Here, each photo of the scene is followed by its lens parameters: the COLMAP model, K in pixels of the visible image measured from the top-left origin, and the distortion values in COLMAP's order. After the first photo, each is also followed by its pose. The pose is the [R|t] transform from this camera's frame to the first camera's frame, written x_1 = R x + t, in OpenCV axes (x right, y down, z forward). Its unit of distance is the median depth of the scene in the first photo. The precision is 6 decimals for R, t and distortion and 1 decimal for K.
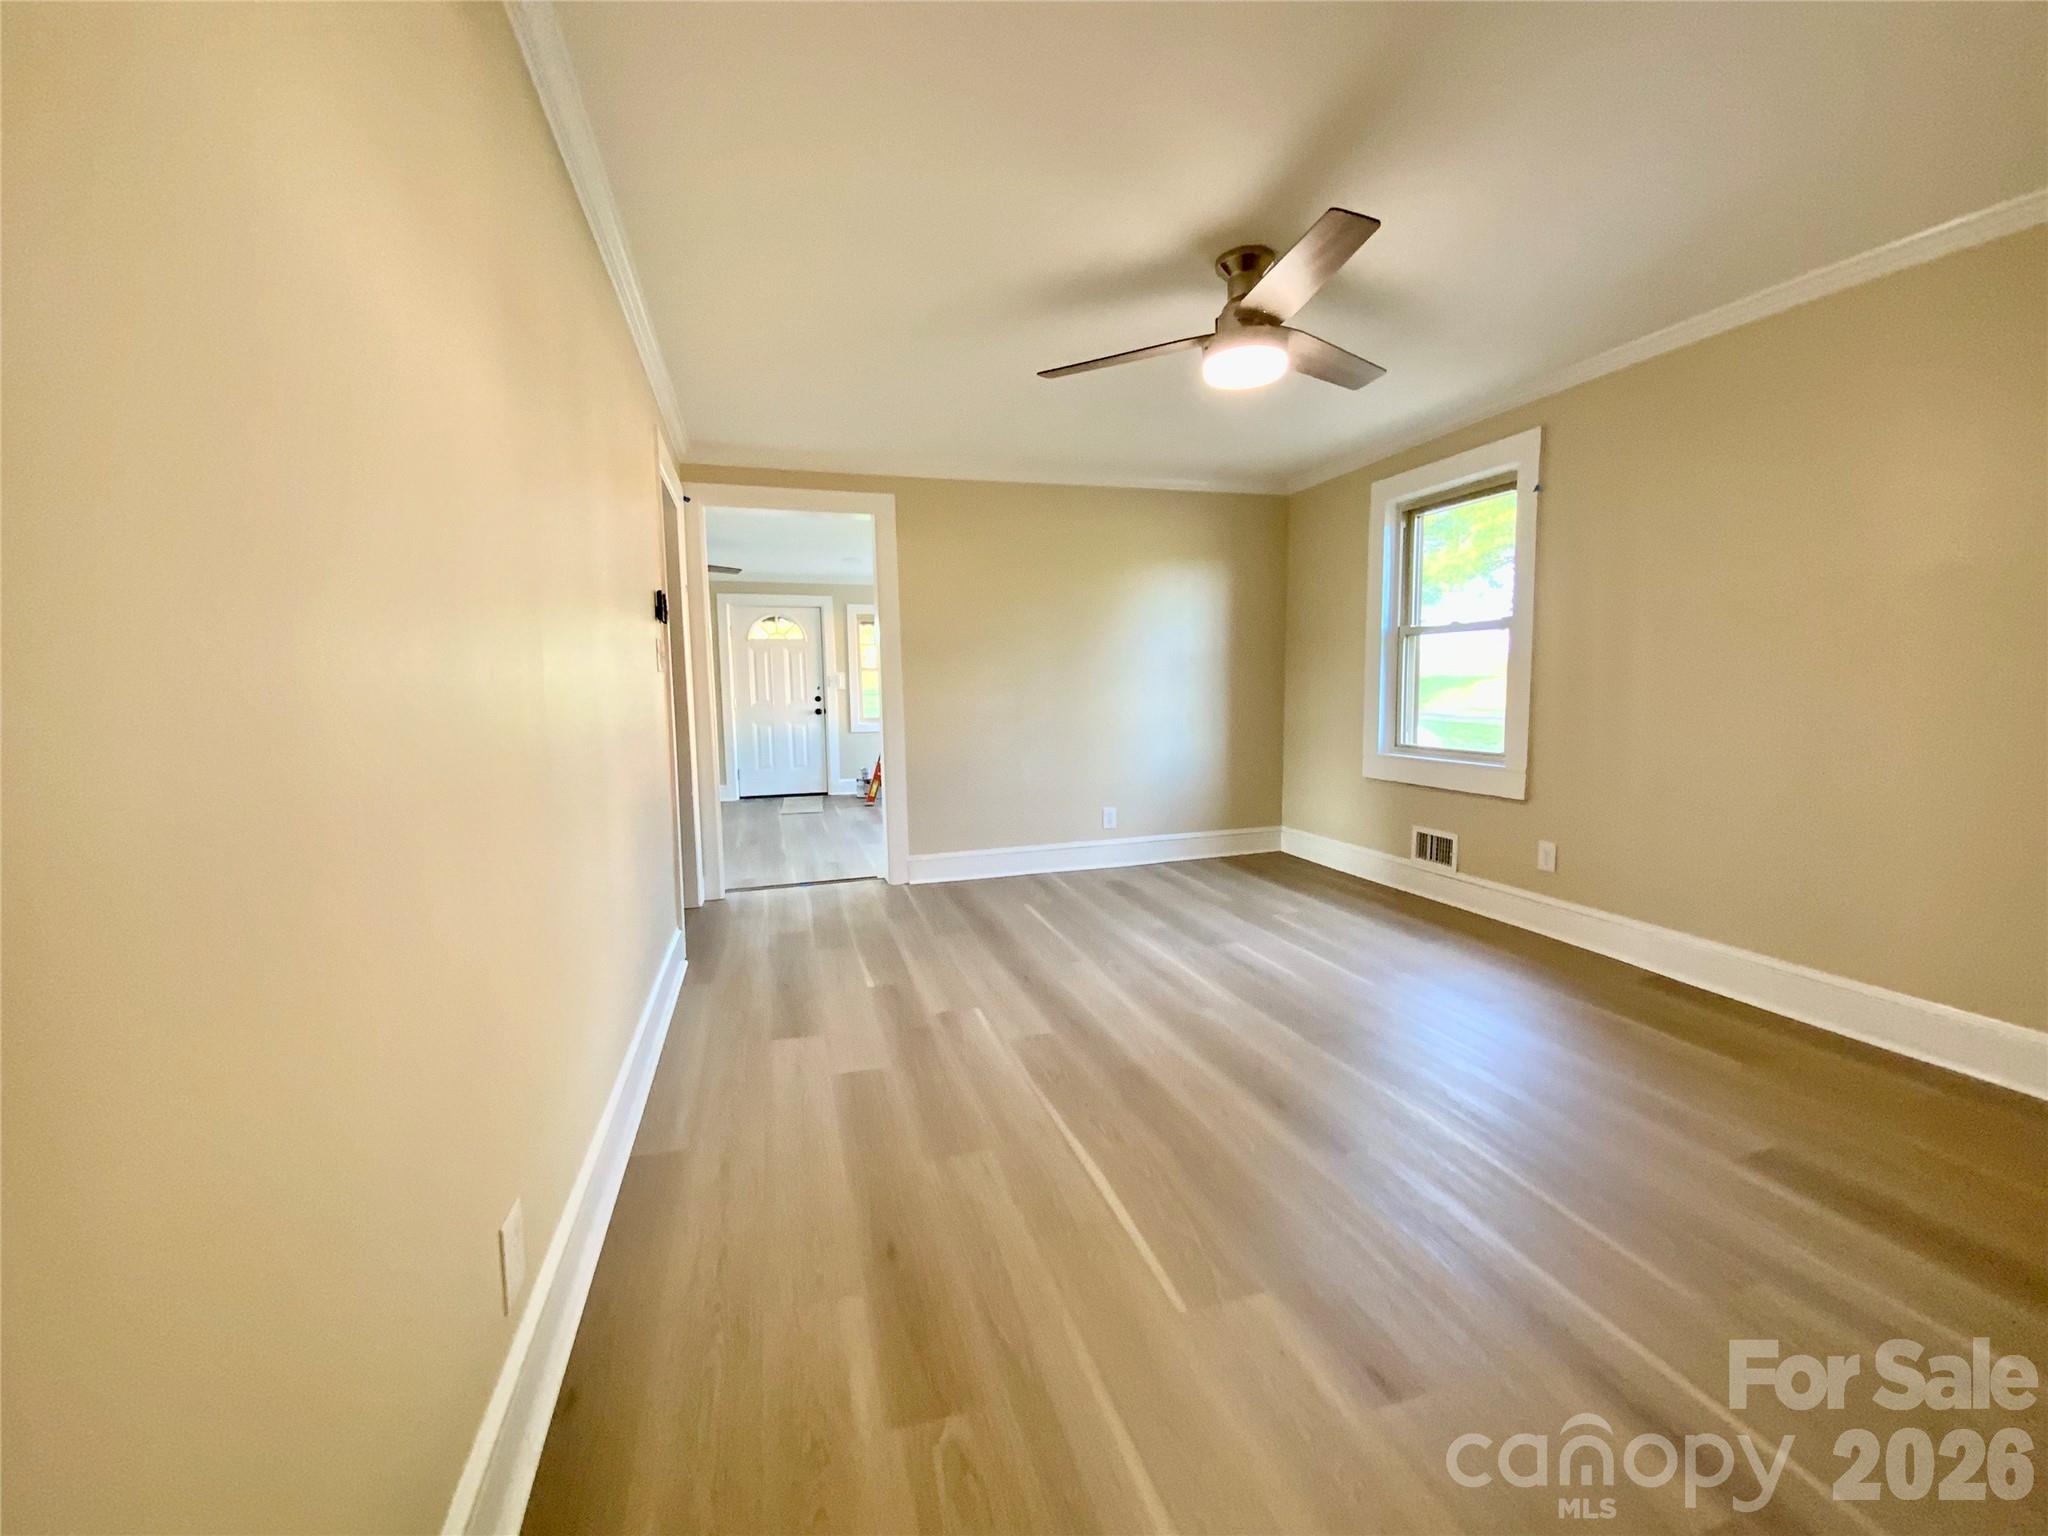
lens RADIAL K [[823.2, 0, 1025.8], [0, 823.2, 769.8], [0, 0, 1]] dist [0.004285, -0.009826]
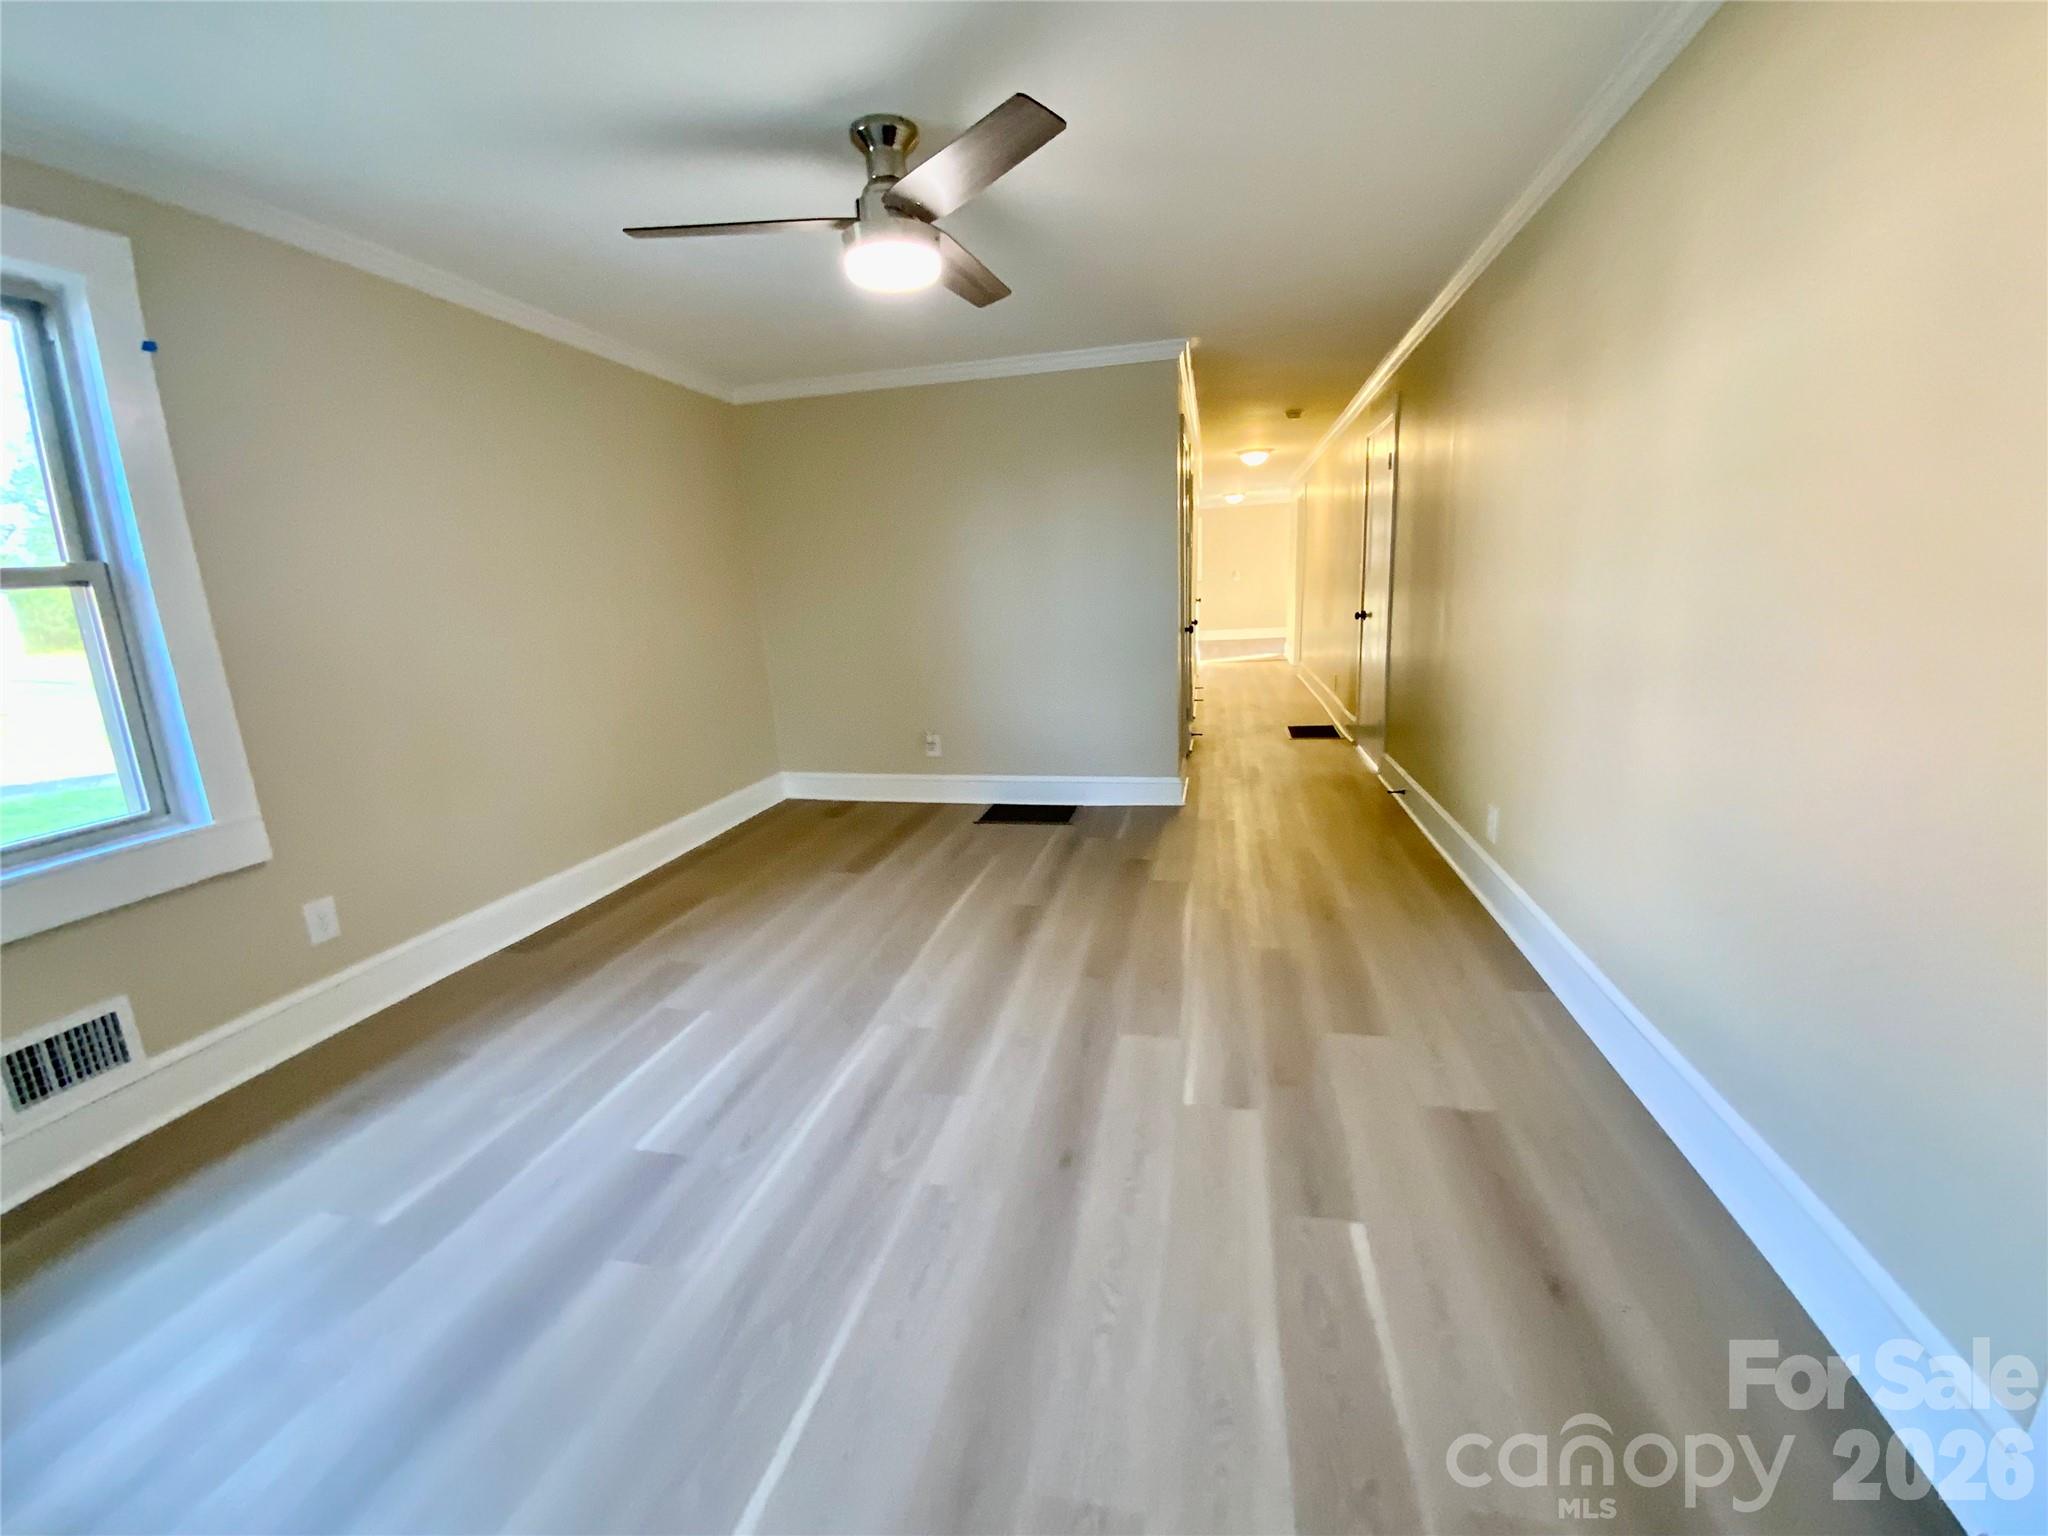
lens RADIAL K [[823.2, 0, 1023.4], [0, 823.2, 761.3], [0, 0, 1]] dist [0.004285, -0.009826]
pose [[-0.868098, -0.044544, 0.494390, -0.250222], [0.115448, 0.950537, 0.288358, -0.179663], [-0.482781, 0.307400, -0.820017, 1.452867]]
